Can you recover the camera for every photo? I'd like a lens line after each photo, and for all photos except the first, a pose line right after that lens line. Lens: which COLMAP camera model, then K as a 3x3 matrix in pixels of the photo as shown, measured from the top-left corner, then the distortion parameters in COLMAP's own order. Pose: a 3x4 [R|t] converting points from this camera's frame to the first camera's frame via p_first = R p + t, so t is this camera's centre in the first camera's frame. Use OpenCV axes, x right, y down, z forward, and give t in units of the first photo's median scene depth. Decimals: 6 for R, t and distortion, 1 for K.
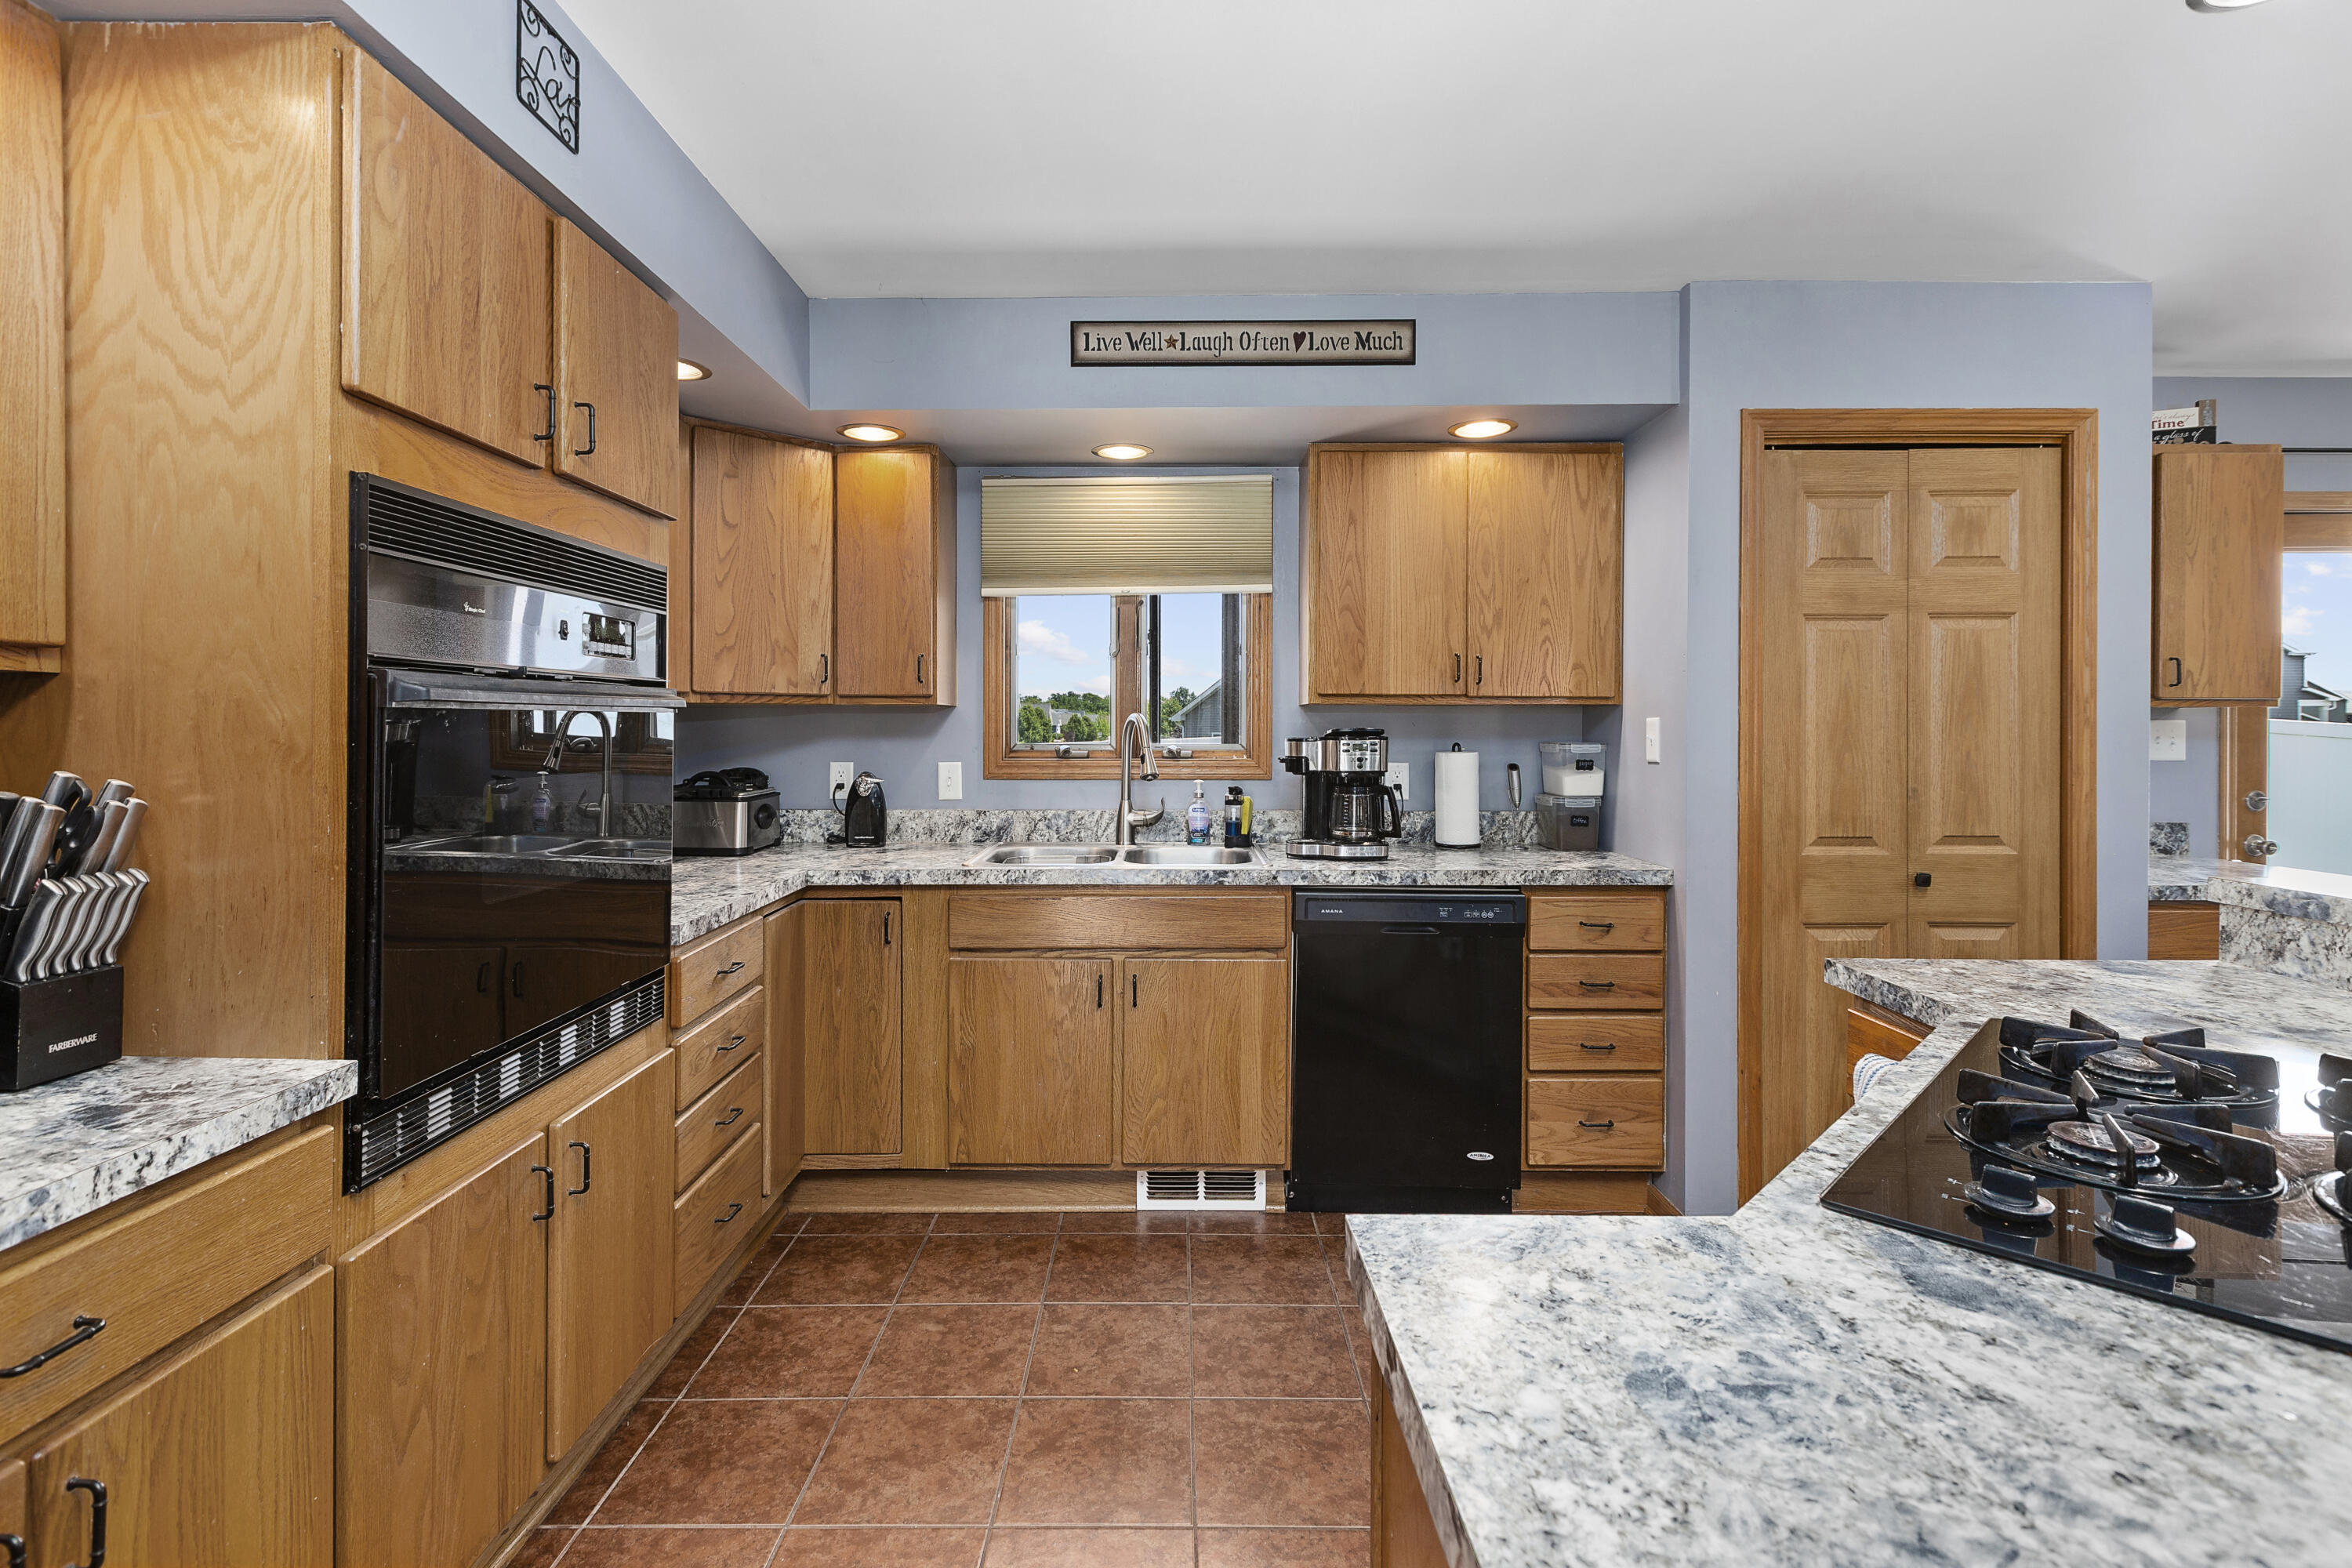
lens RADIAL K [[1089.6, 0, 1185.8], [0, 1089.6, 726.5], [0, 0, 1]] dist [0.007105, -0.002192]
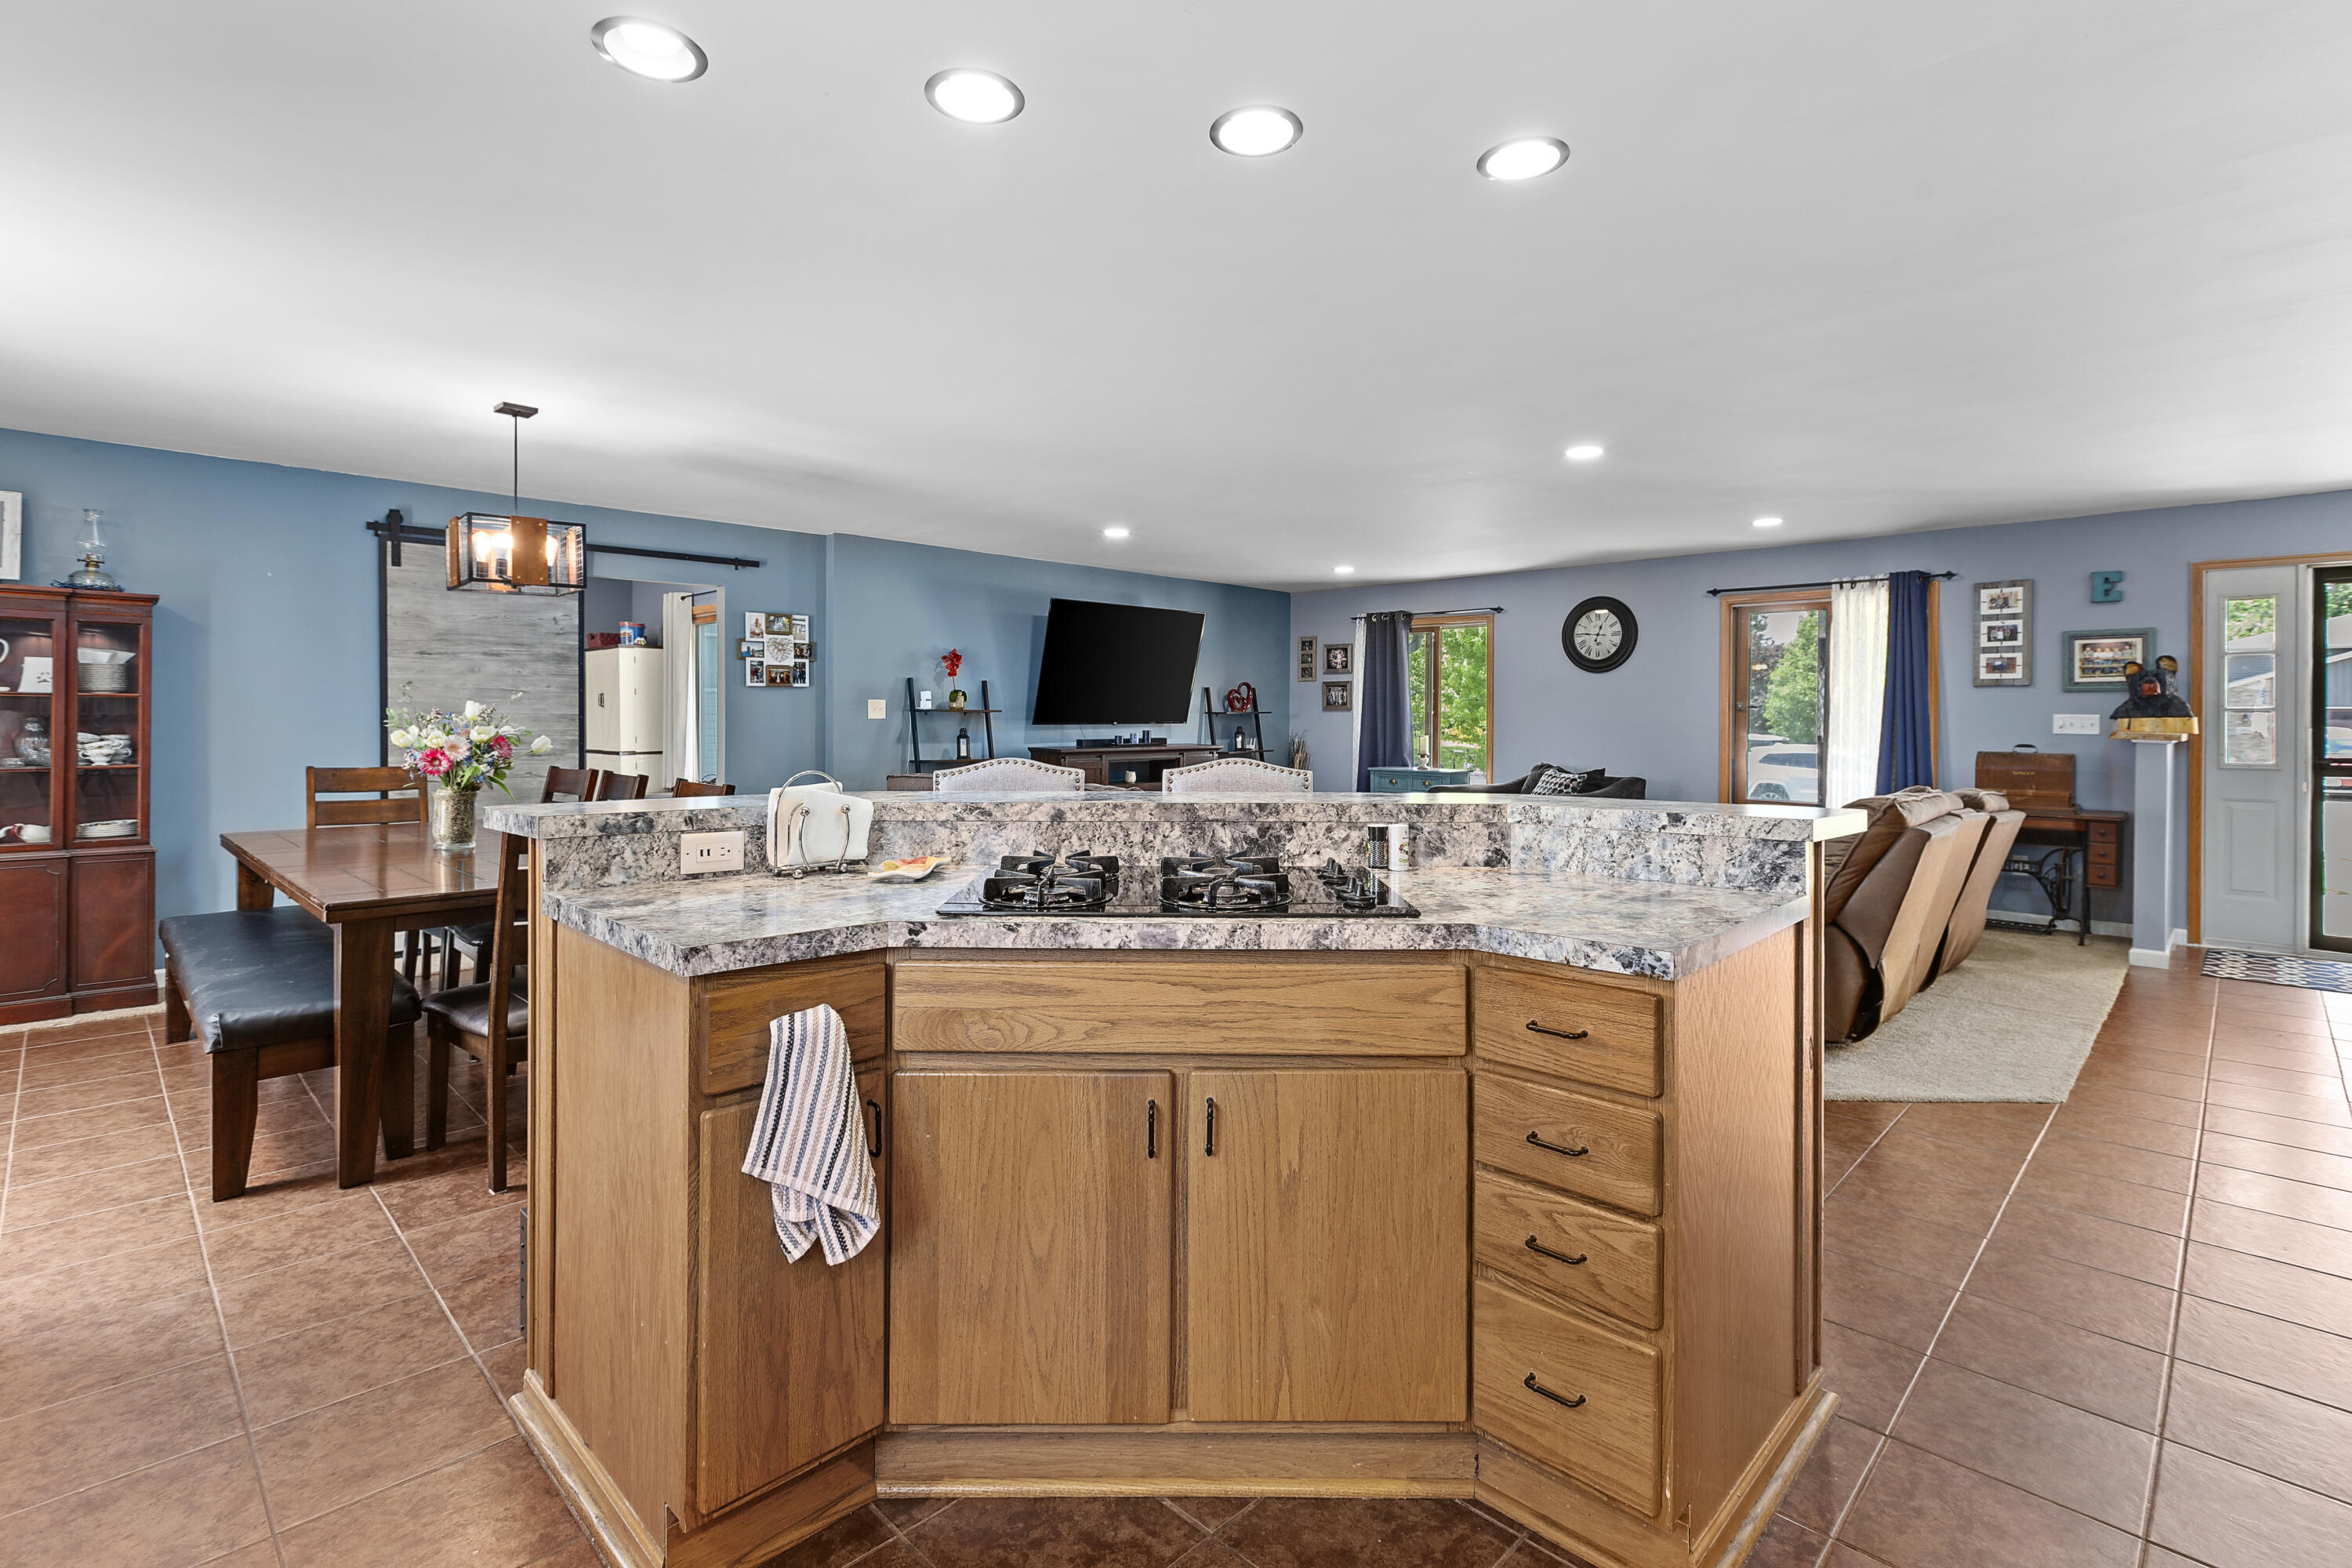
lens RADIAL K [[1089.6, 0, 1168.4], [0, 1089.6, 724.7], [0, 0, 1]] dist [0.007105, -0.002192]
pose [[-0.720374, -0.004311, 0.693573, -0.130197], [-0.005226, 0.999986, 0.000788, 0.029197], [-0.693566, -0.003057, -0.720386, 0.812162]]
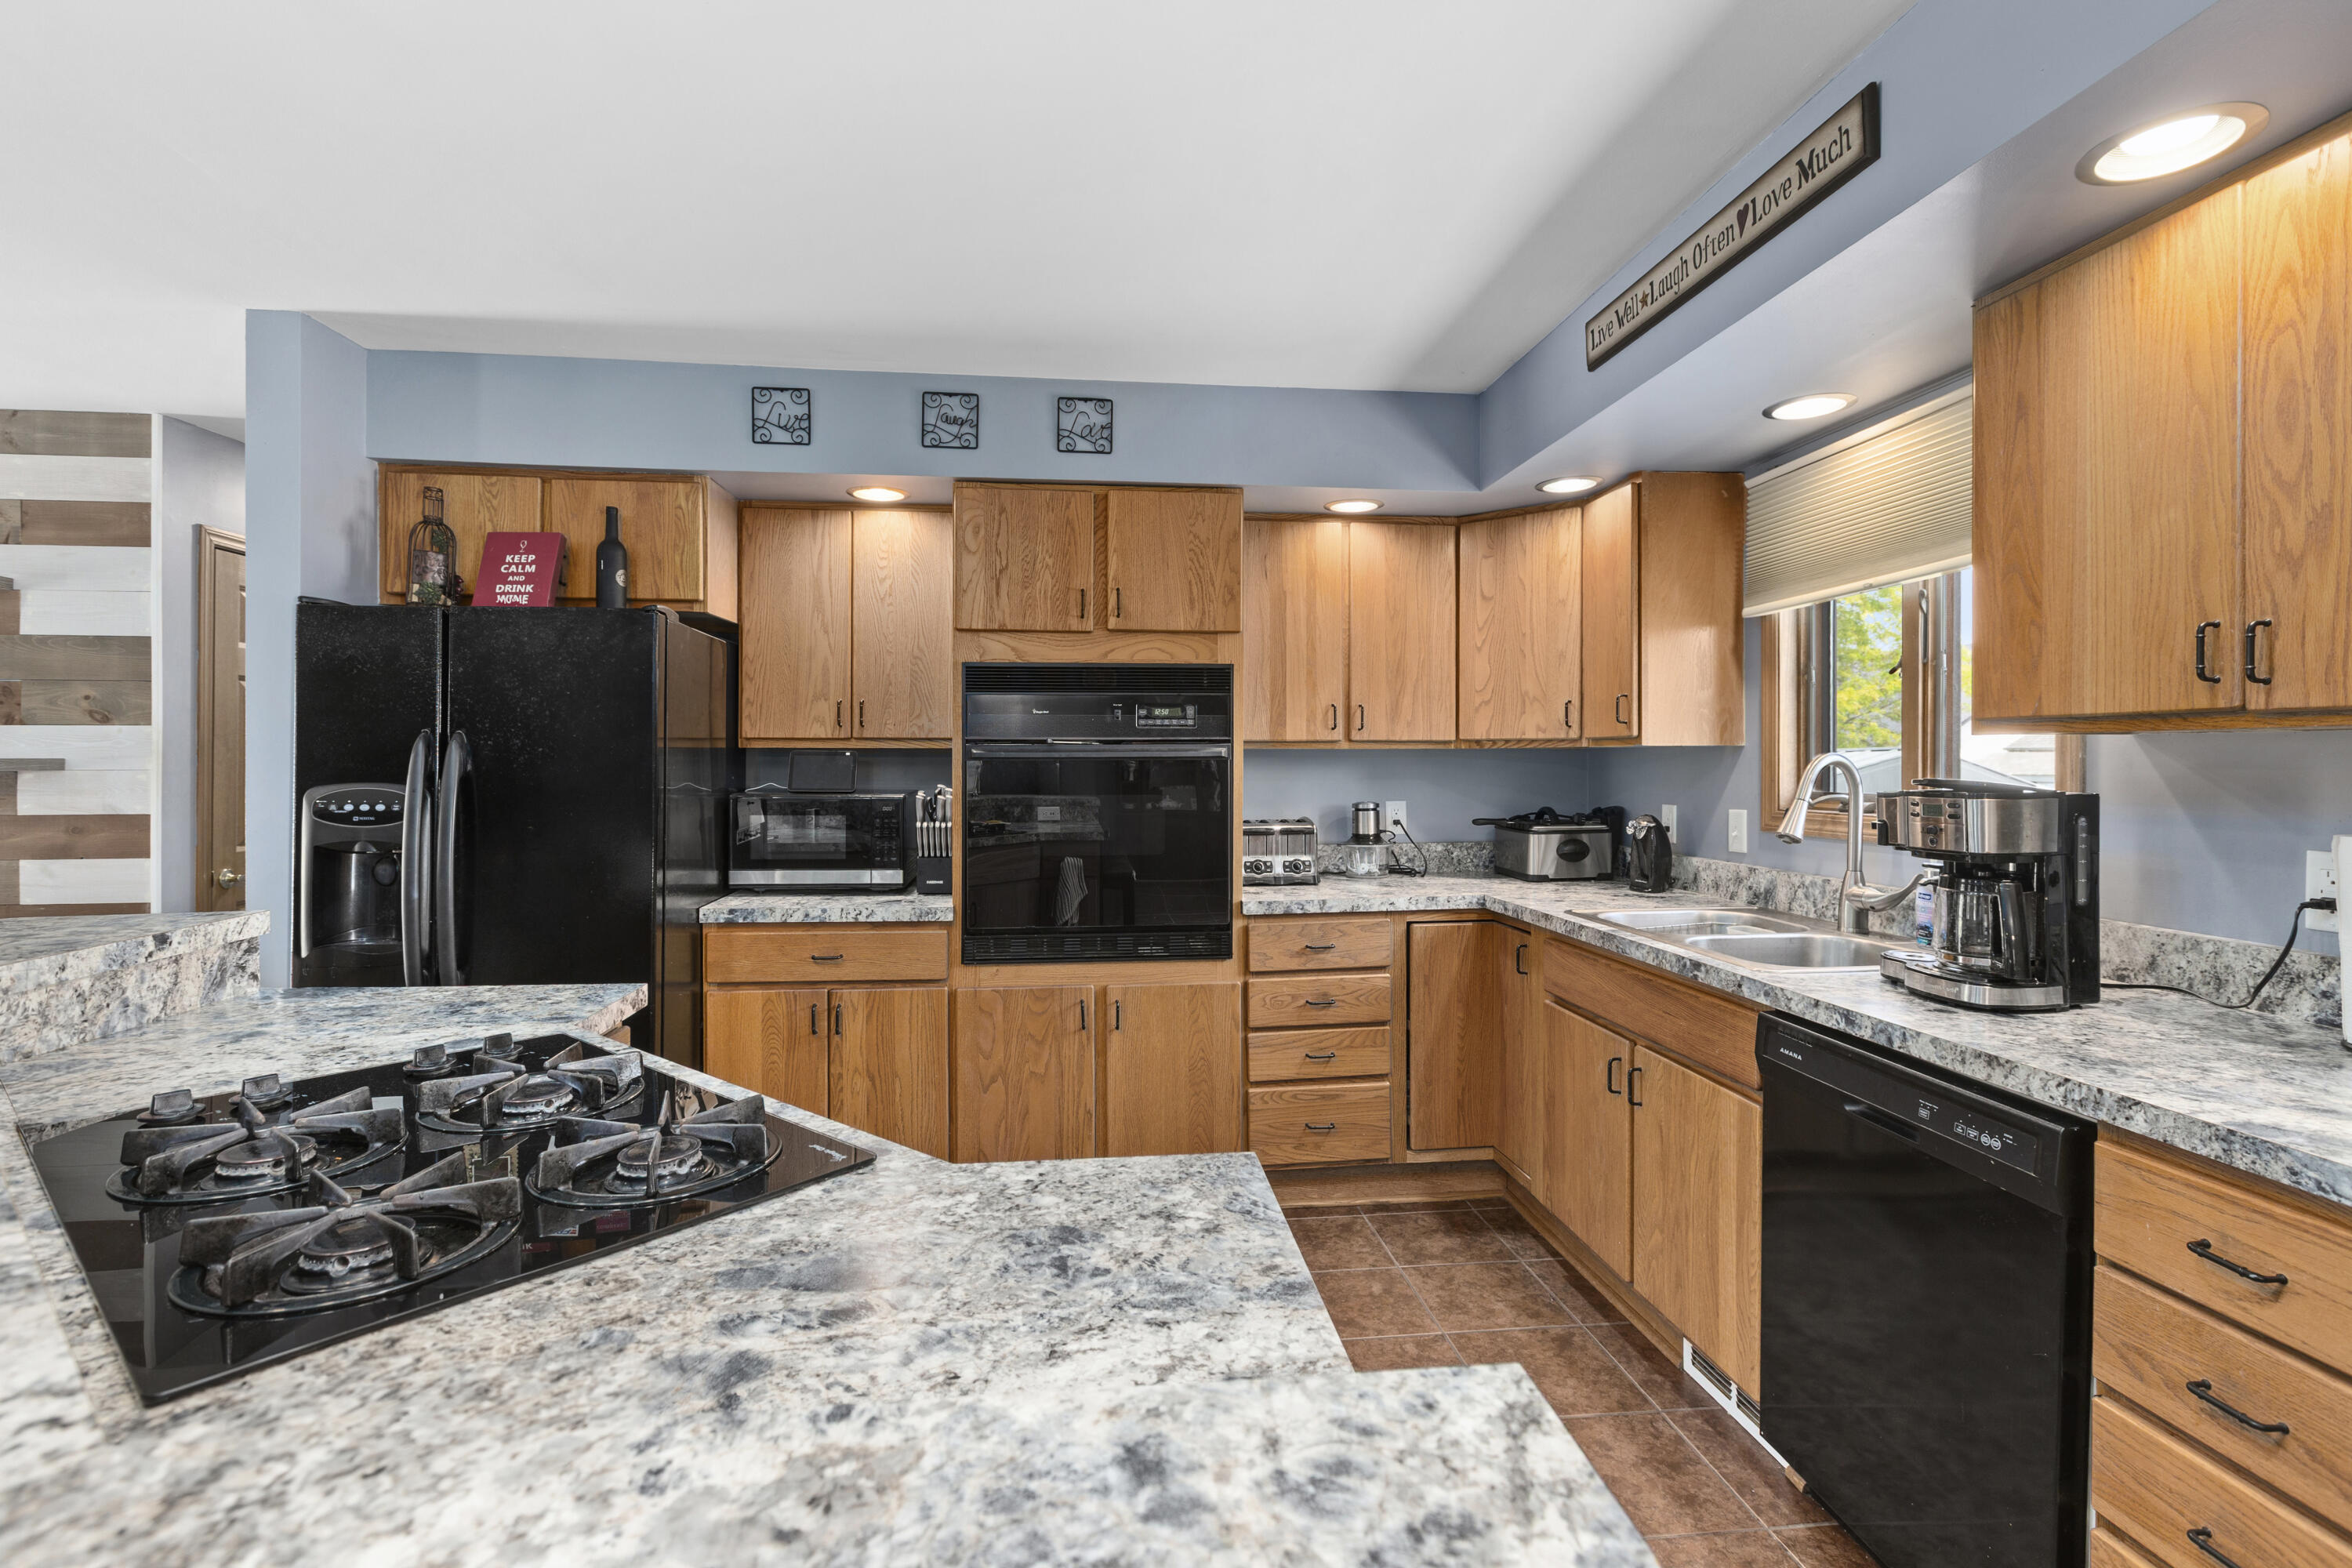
lens RADIAL K [[1089.6, 0, 1169.0], [0, 1089.6, 760.3], [0, 0, 1]] dist [0.007105, -0.002192]
pose [[0.092384, -0.000747, -0.995723, 0.751423], [-0.000395, 1.000000, -0.000787, -0.007493], [0.995723, 0.000466, 0.092384, 0.560417]]
